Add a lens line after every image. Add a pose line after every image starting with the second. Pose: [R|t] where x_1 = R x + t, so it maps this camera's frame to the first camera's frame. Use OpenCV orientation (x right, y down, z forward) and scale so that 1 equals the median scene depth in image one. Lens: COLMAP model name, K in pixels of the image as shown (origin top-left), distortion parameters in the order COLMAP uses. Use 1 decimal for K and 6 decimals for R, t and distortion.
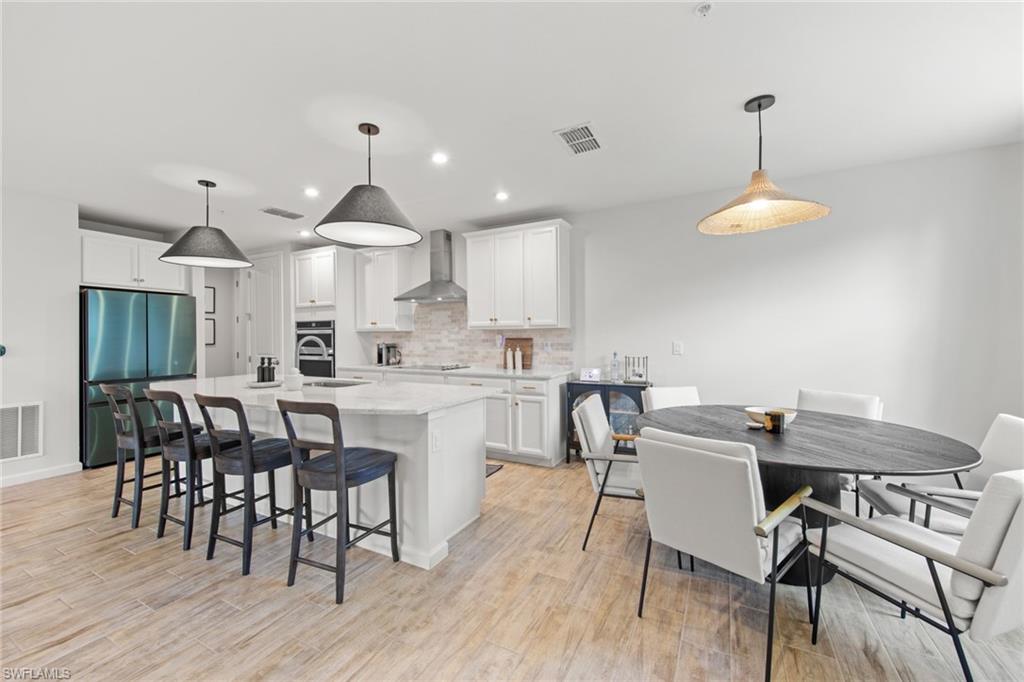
lens RADIAL K [[398.4, 0, 514.7], [0, 398.4, 334.6], [0, 0, 1]] dist [0.000008, 0.000025]
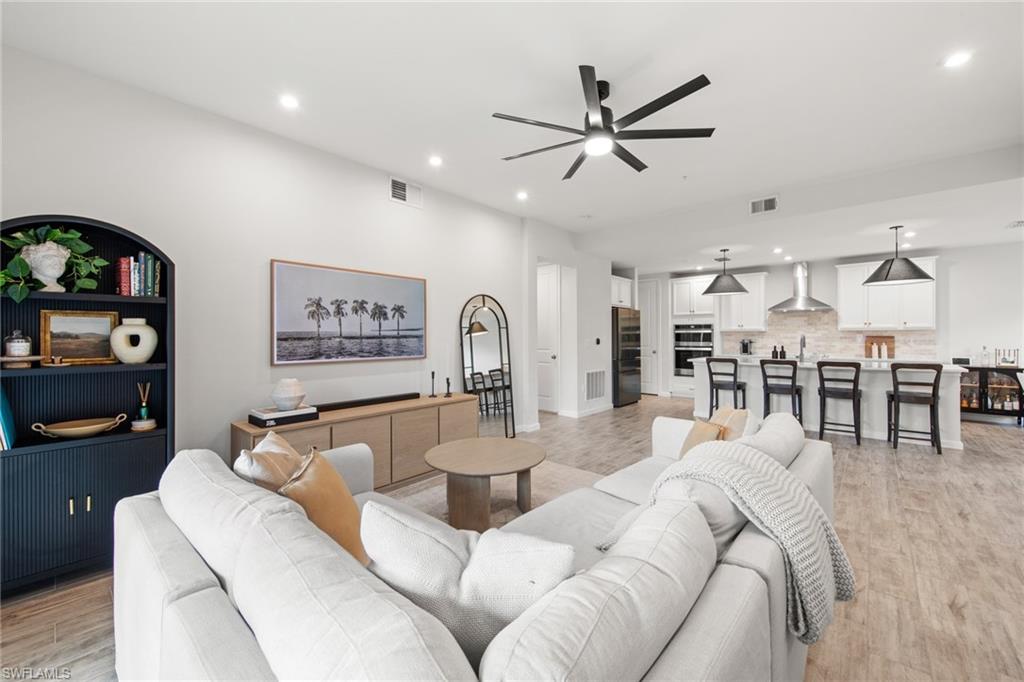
lens RADIAL K [[398.4, 0, 514.7], [0, 398.4, 334.6], [0, 0, 1]] dist [0.000008, 0.000025]
pose [[0.965375, 0.002656, -0.260853, -0.867794], [-0.001476, 0.999988, 0.004720, -0.001957], [0.260862, -0.004172, 0.965367, -0.722649]]
